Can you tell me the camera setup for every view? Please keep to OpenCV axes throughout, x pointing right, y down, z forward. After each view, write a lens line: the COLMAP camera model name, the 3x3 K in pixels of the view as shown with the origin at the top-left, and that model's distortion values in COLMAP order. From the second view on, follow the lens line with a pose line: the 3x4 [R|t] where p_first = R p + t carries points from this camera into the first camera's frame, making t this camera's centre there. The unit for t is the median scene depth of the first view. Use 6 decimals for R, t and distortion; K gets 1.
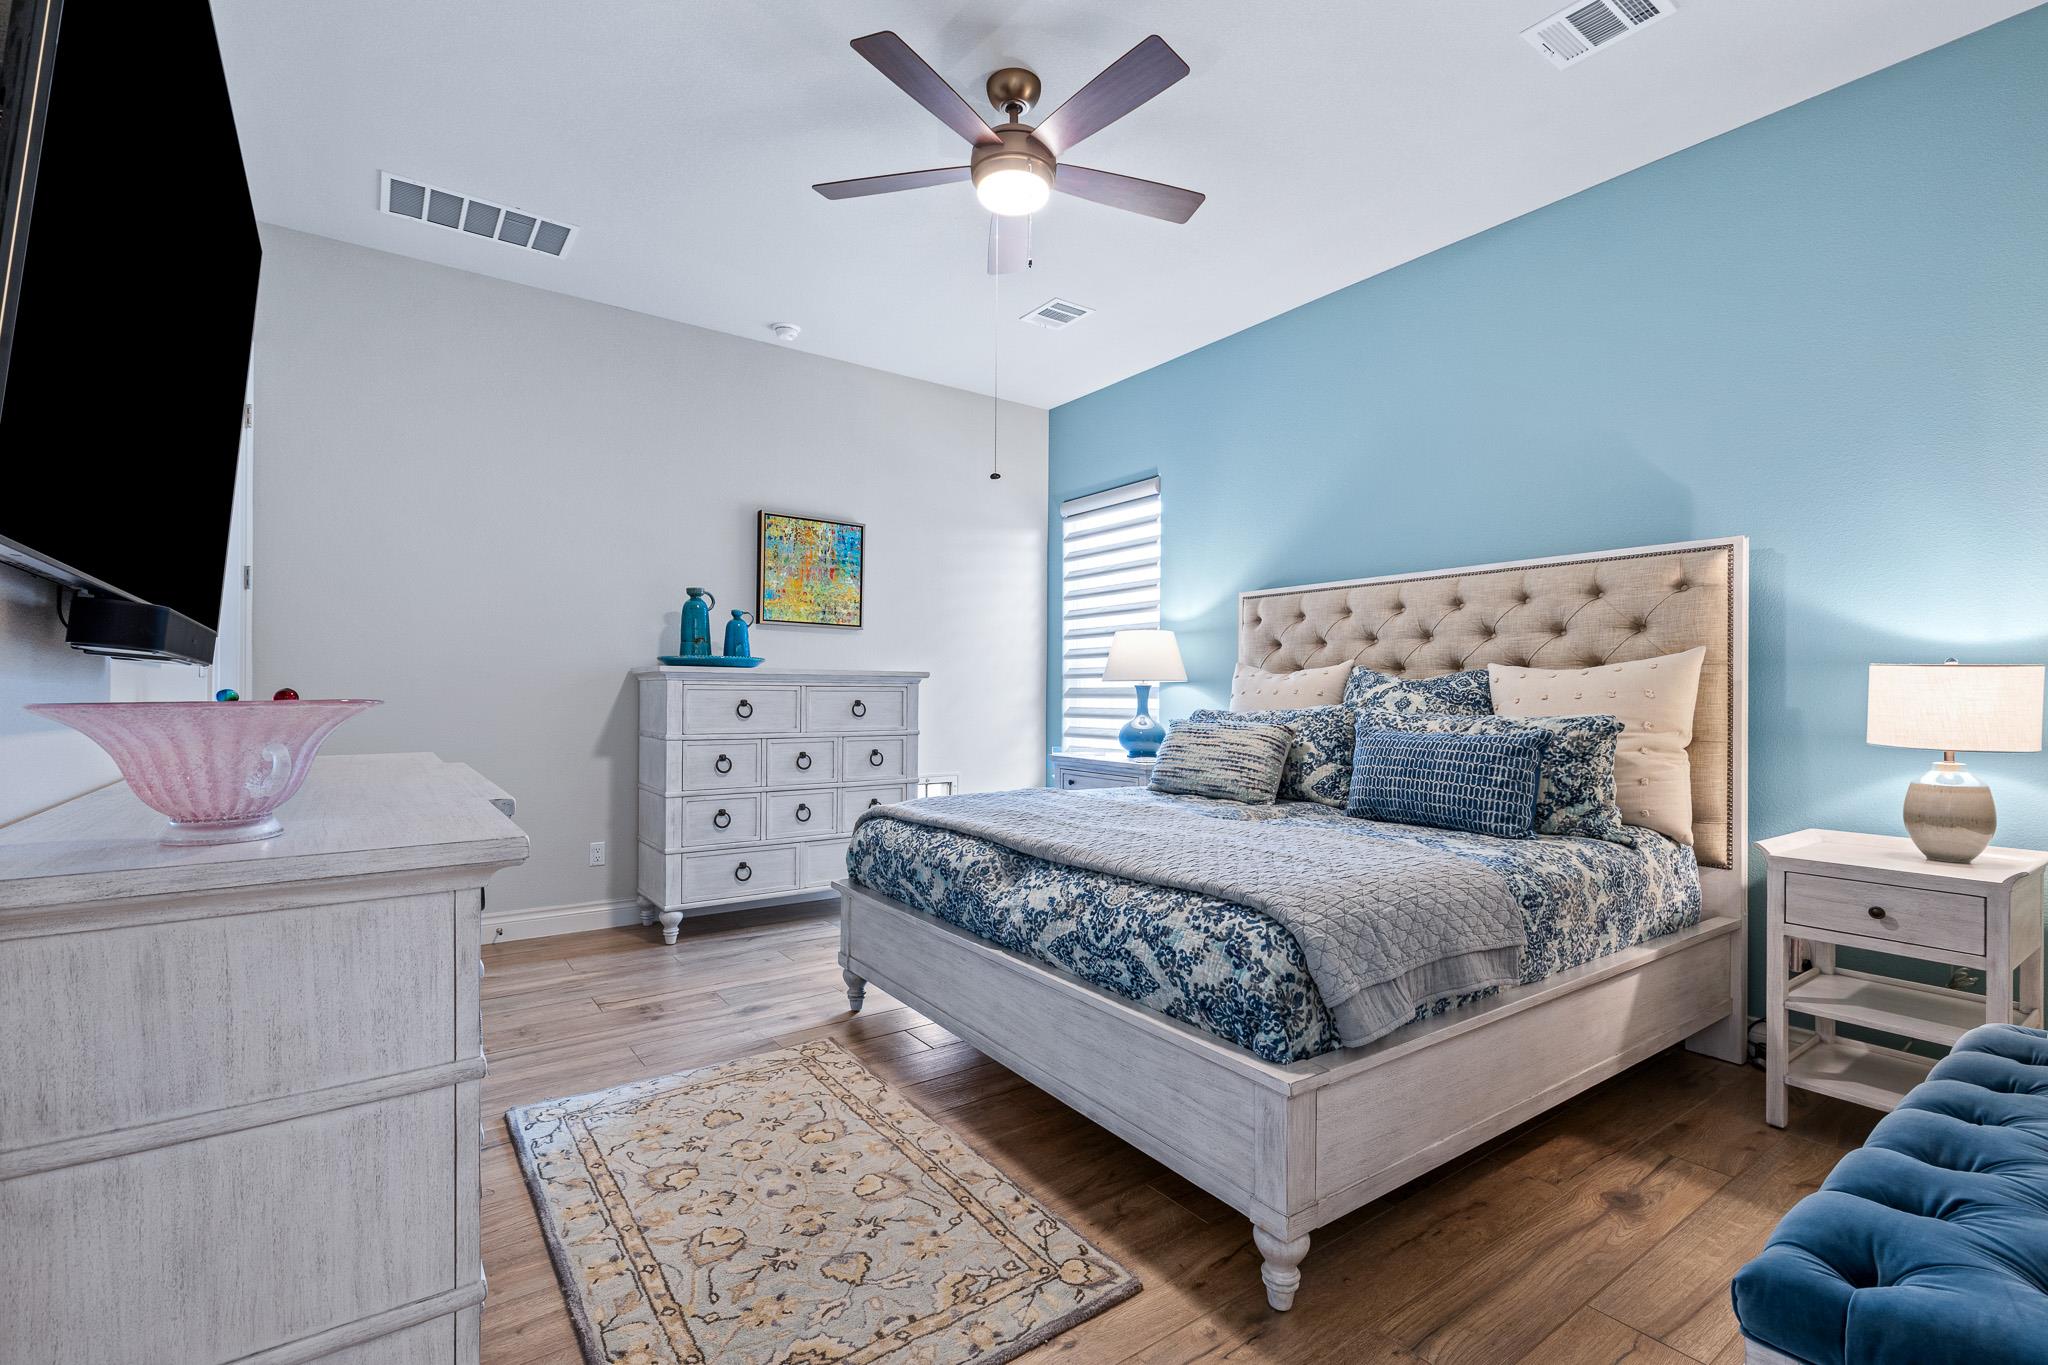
lens RADIAL K [[926.7, 0, 1025.6], [0, 926.7, 687.3], [0, 0, 1]] dist [0.003779, -0.000062]
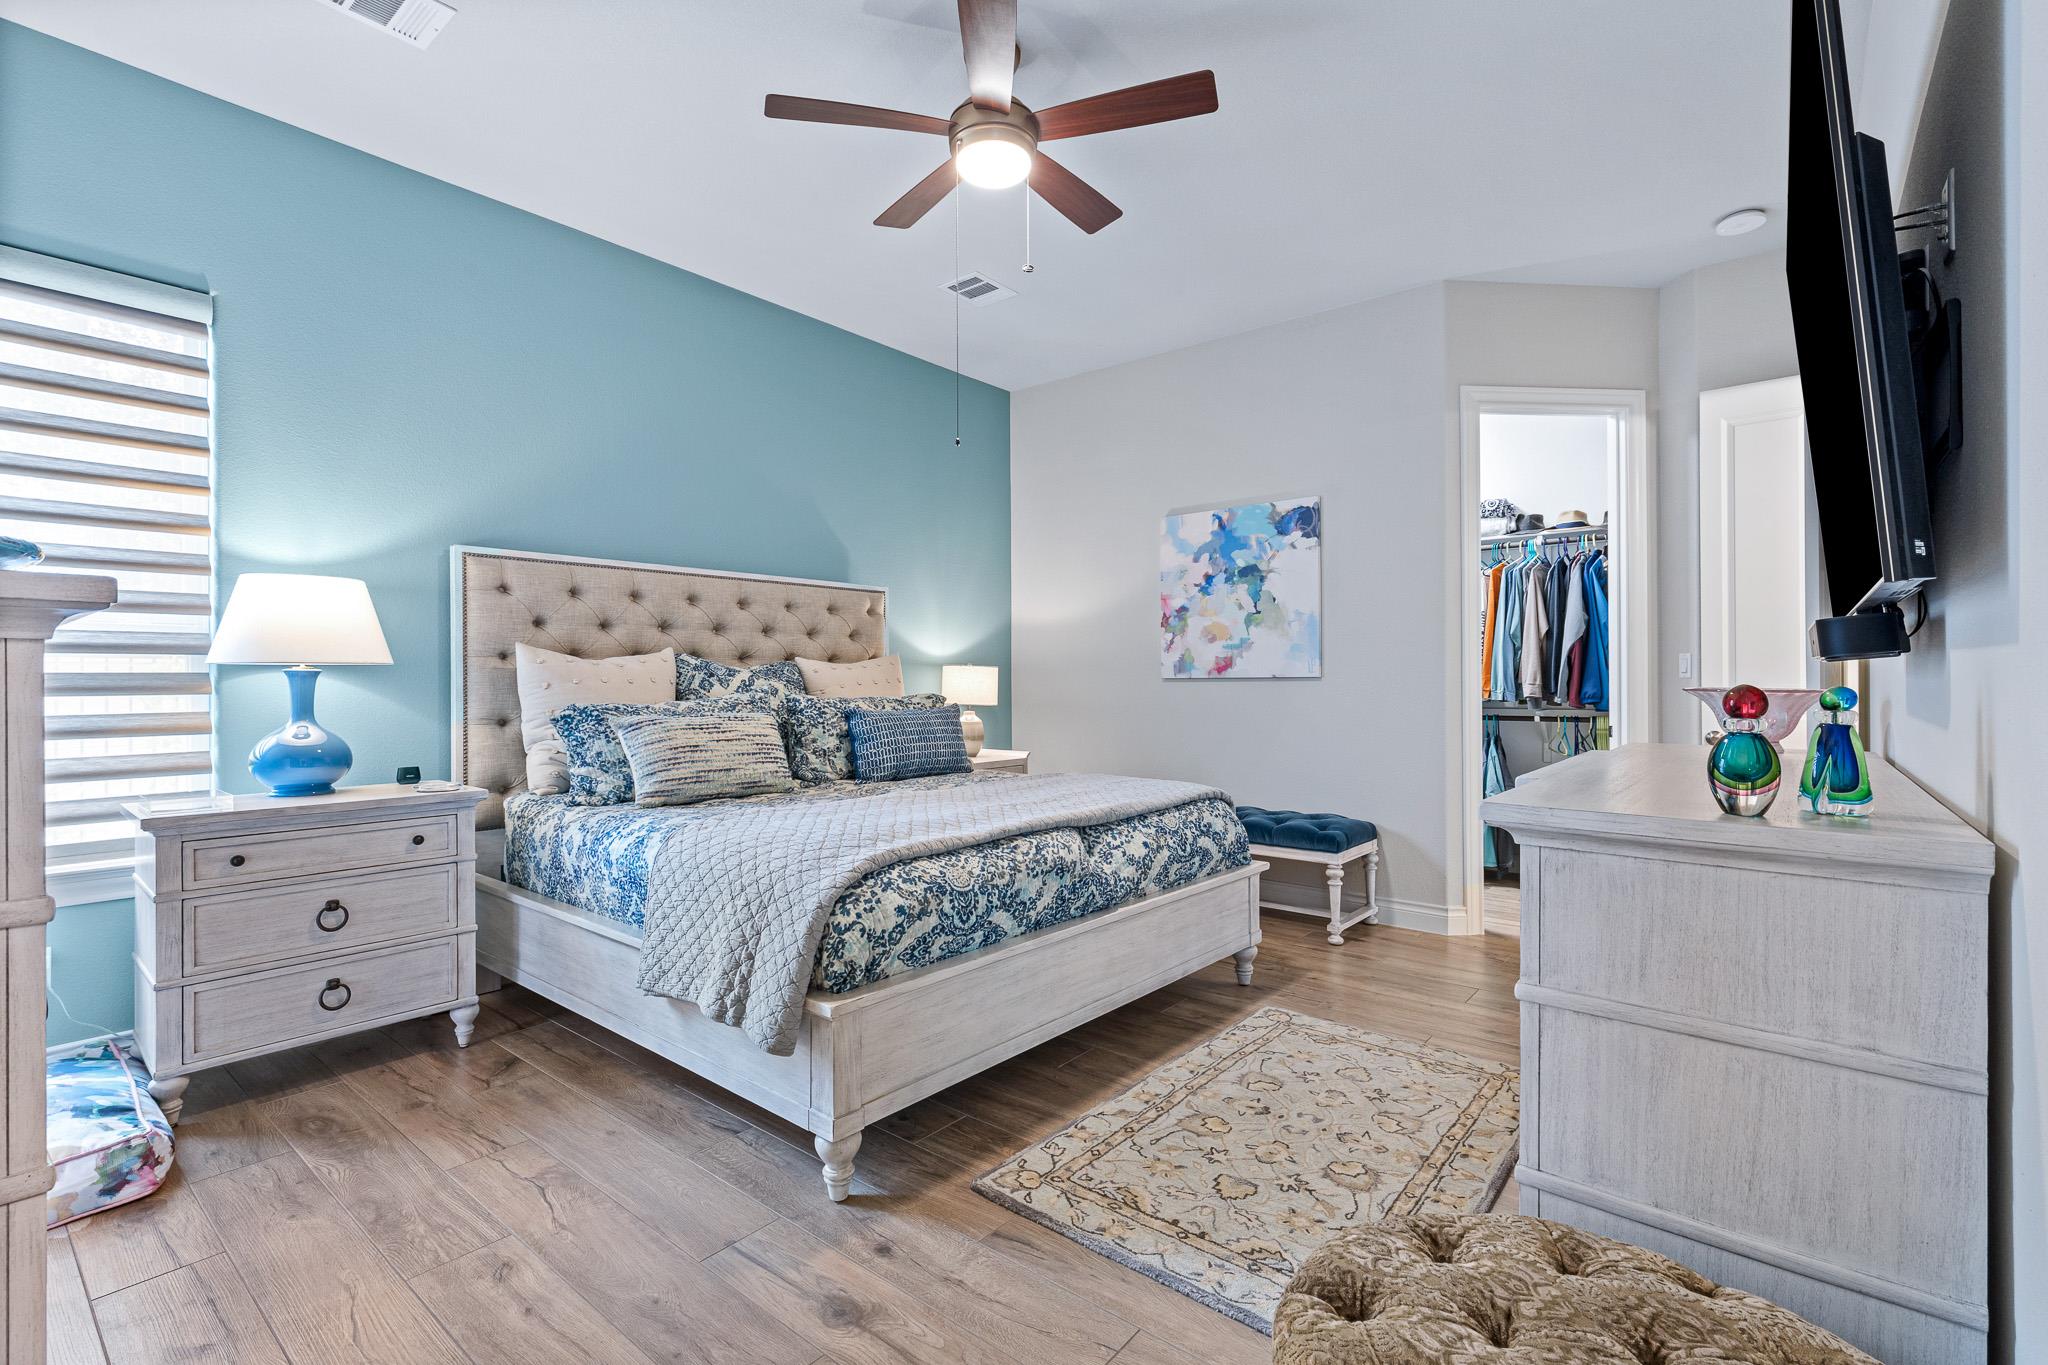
lens RADIAL K [[926.7, 0, 1025.5], [0, 926.7, 680.2], [0, 0, 1]] dist [0.003779, -0.000062]
pose [[-0.262070, -0.004006, 0.965040, -1.008325], [-0.004763, 0.999985, 0.002858, 0.000162], [-0.965037, -0.003847, -0.262085, 1.296991]]
